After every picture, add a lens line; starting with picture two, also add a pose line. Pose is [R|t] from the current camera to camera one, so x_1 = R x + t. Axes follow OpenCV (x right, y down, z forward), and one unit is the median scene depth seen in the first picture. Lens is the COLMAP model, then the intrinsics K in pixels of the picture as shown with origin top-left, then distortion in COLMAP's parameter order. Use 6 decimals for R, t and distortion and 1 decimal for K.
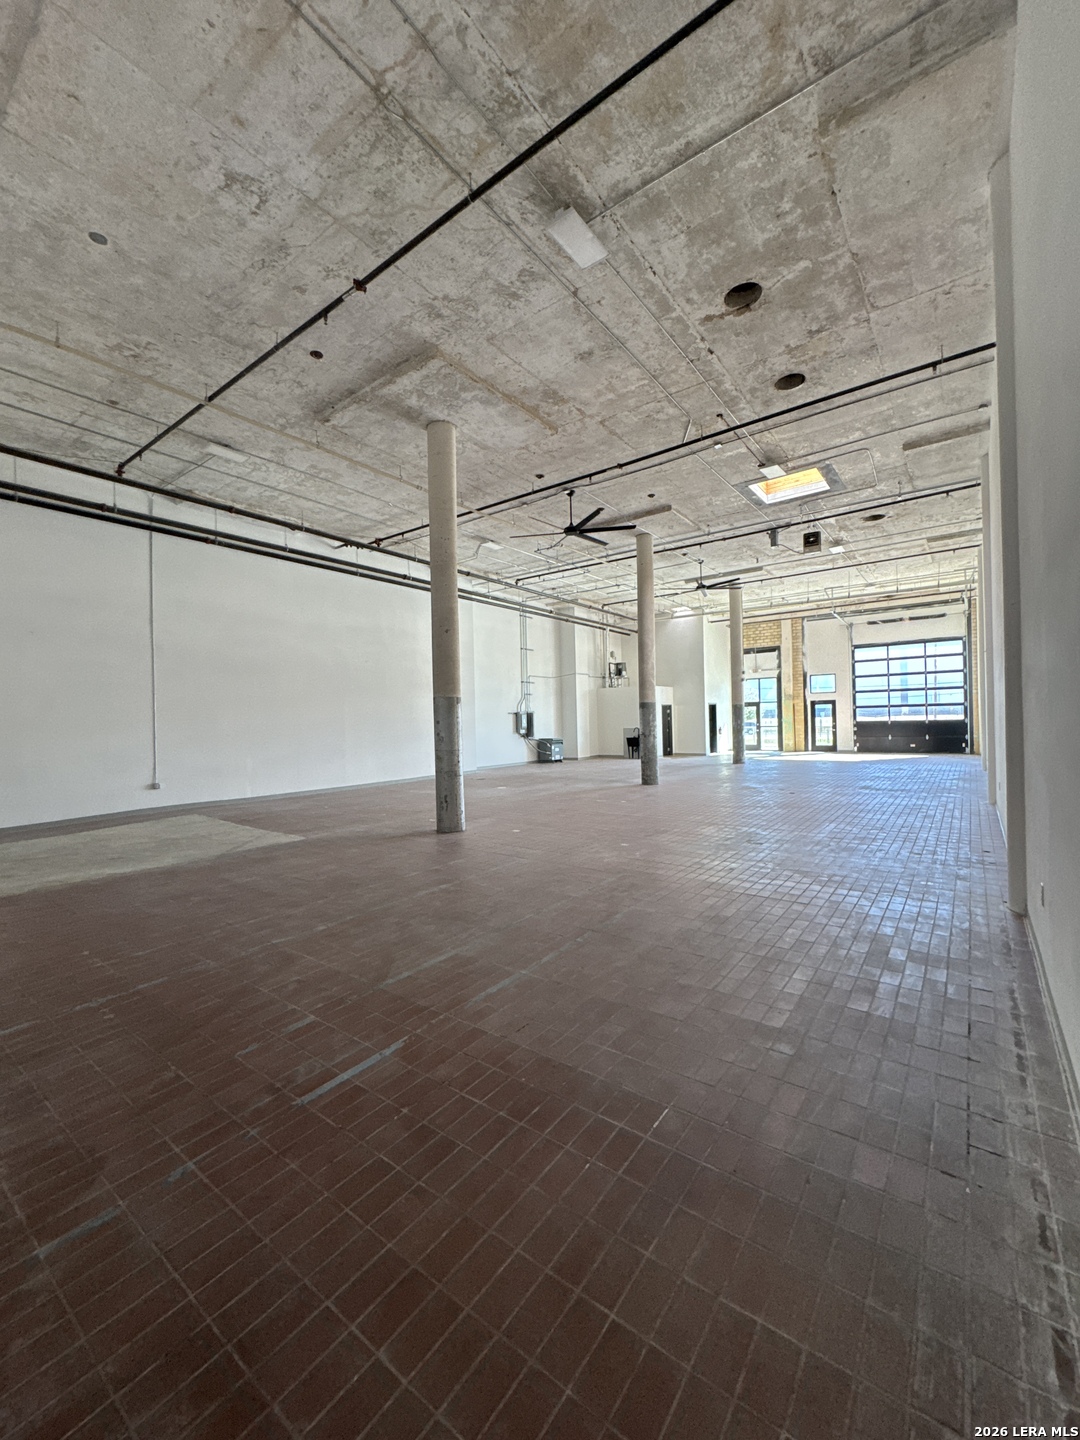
lens RADIAL K [[575.6, 0, 540.0], [0, 575.6, 720.0], [0, 0, 1]] dist [-0.003121, 0.000277]
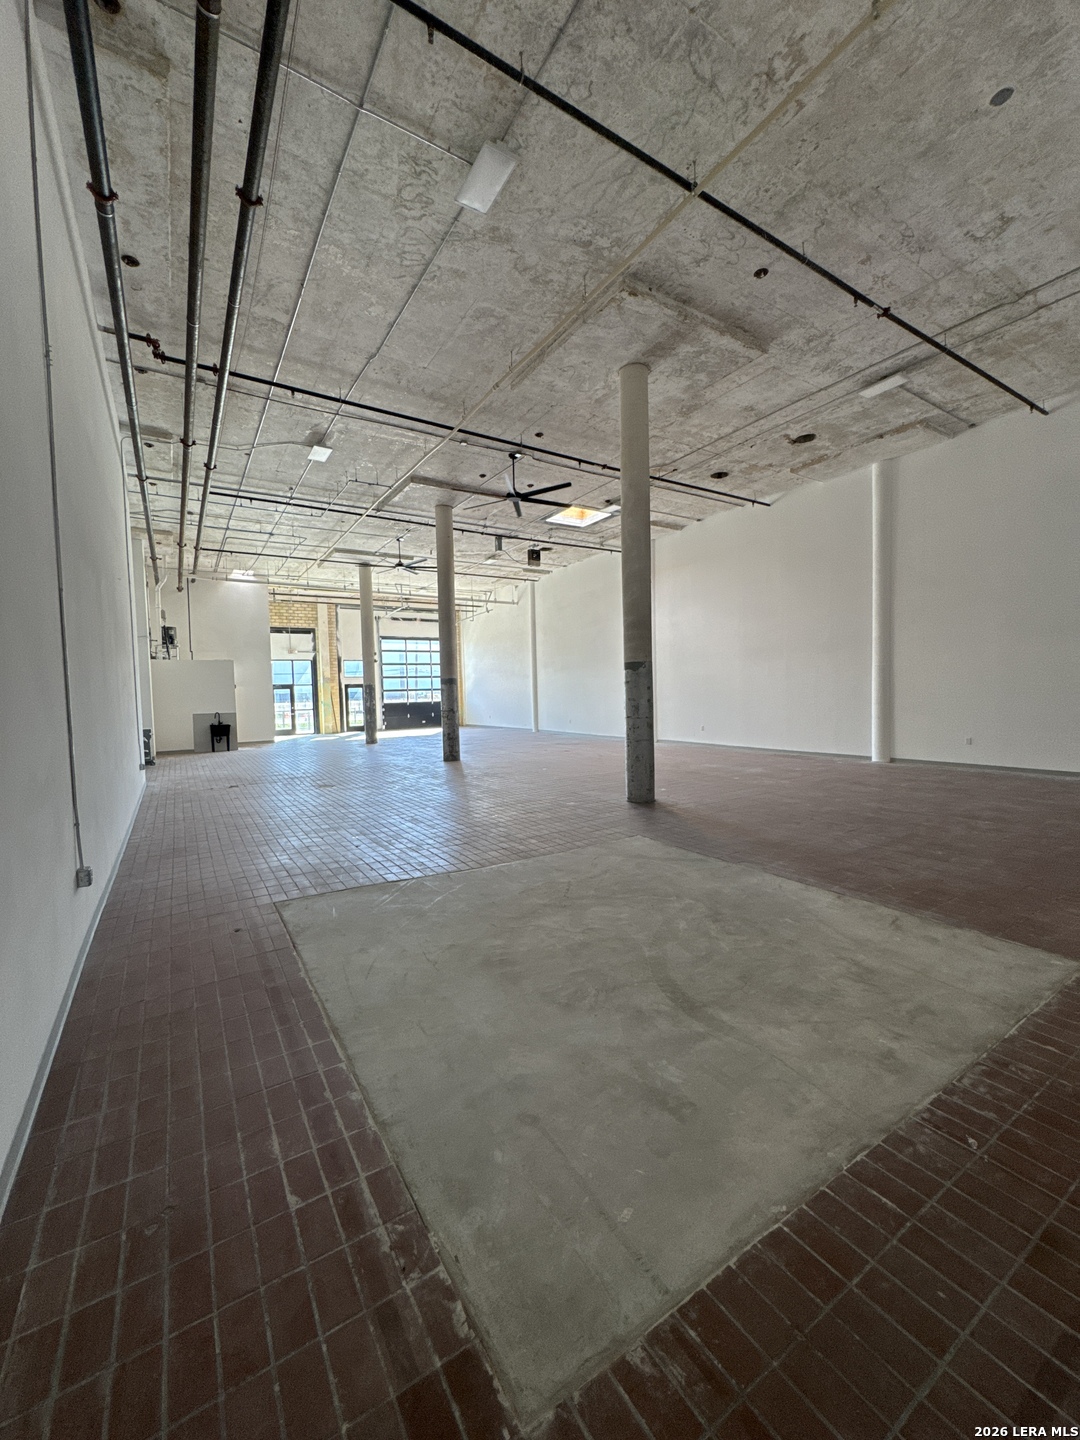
lens RADIAL K [[575.6, 0, 540.0], [0, 575.6, 720.0], [0, 0, 1]] dist [-0.003121, 0.000277]
pose [[0.353138, -0.032290, 0.935014, -0.437125], [0.018412, 0.999451, 0.027561, 0.010637], [-0.935390, 0.007483, 0.353539, 0.321126]]
